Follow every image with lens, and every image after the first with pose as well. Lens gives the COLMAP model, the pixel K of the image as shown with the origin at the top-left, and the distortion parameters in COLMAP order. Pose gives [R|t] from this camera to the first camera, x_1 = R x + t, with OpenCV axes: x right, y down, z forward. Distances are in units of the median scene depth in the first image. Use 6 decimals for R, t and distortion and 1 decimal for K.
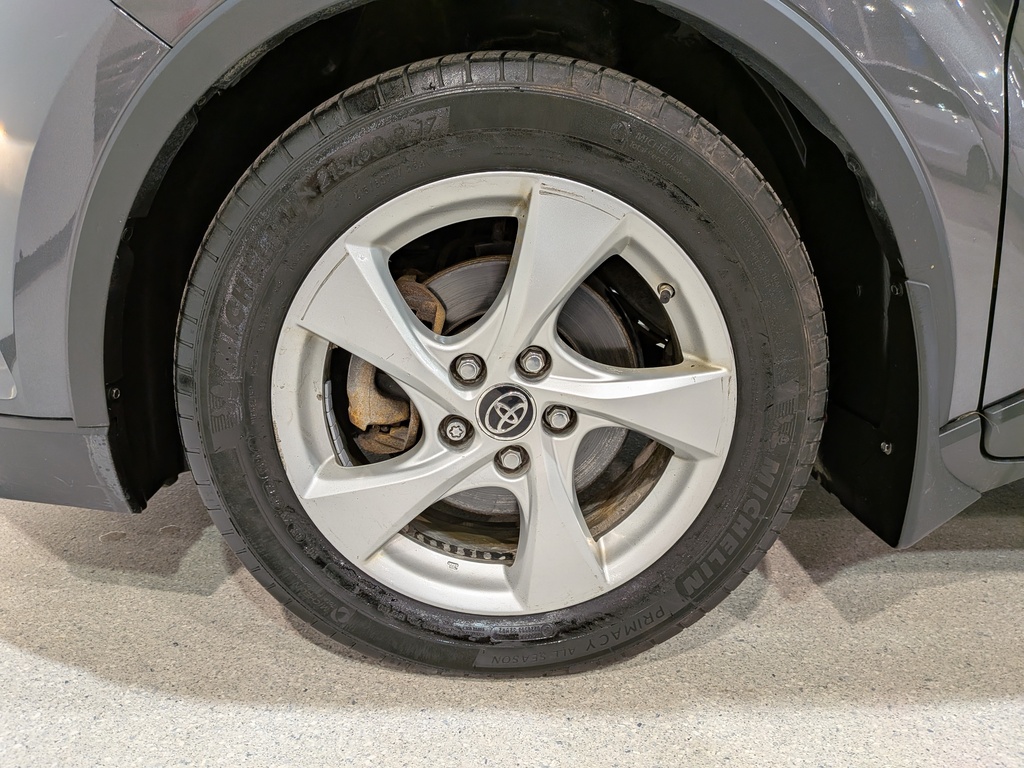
lens RADIAL K [[737.7, 0, 507.1], [0, 737.7, 397.5], [0, 0, 1]] dist [0.098782, -0.171811]
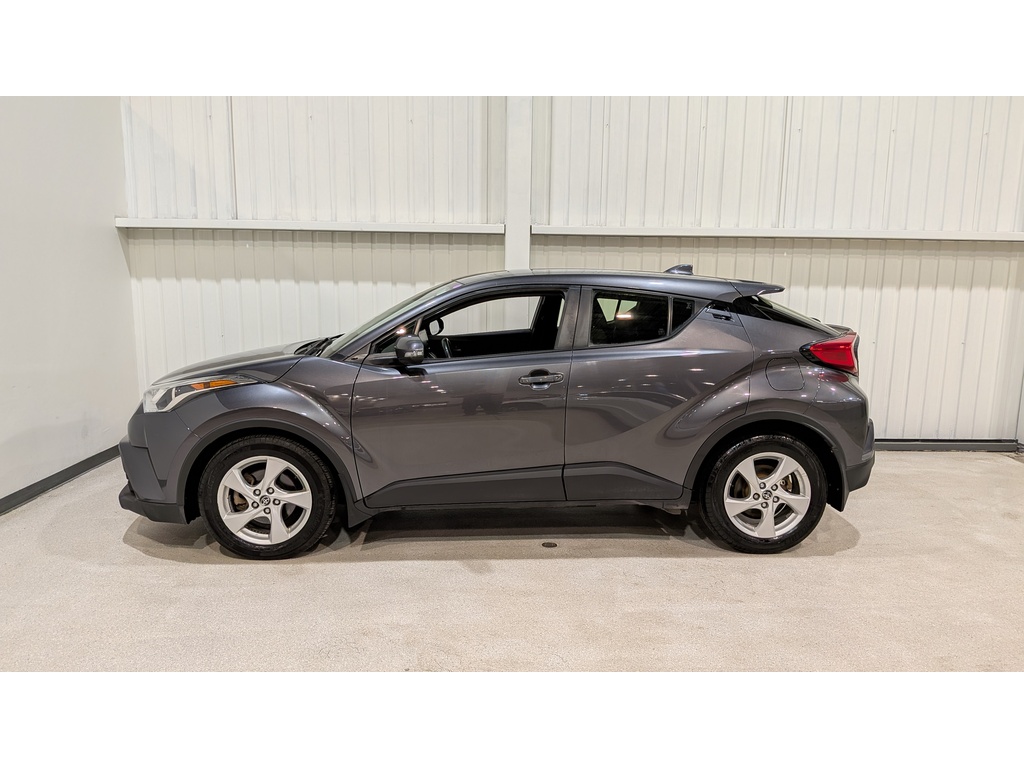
lens RADIAL K [[745.1, 0, 511.2], [0, 745.1, 399.0], [0, 0, 1]] dist [0.077676, -0.134793]
pose [[0.999571, -0.014120, 0.025645, 1.513250], [0.017100, 0.992630, -0.119970, -0.024555], [-0.023762, 0.120357, 0.992446, -4.078400]]
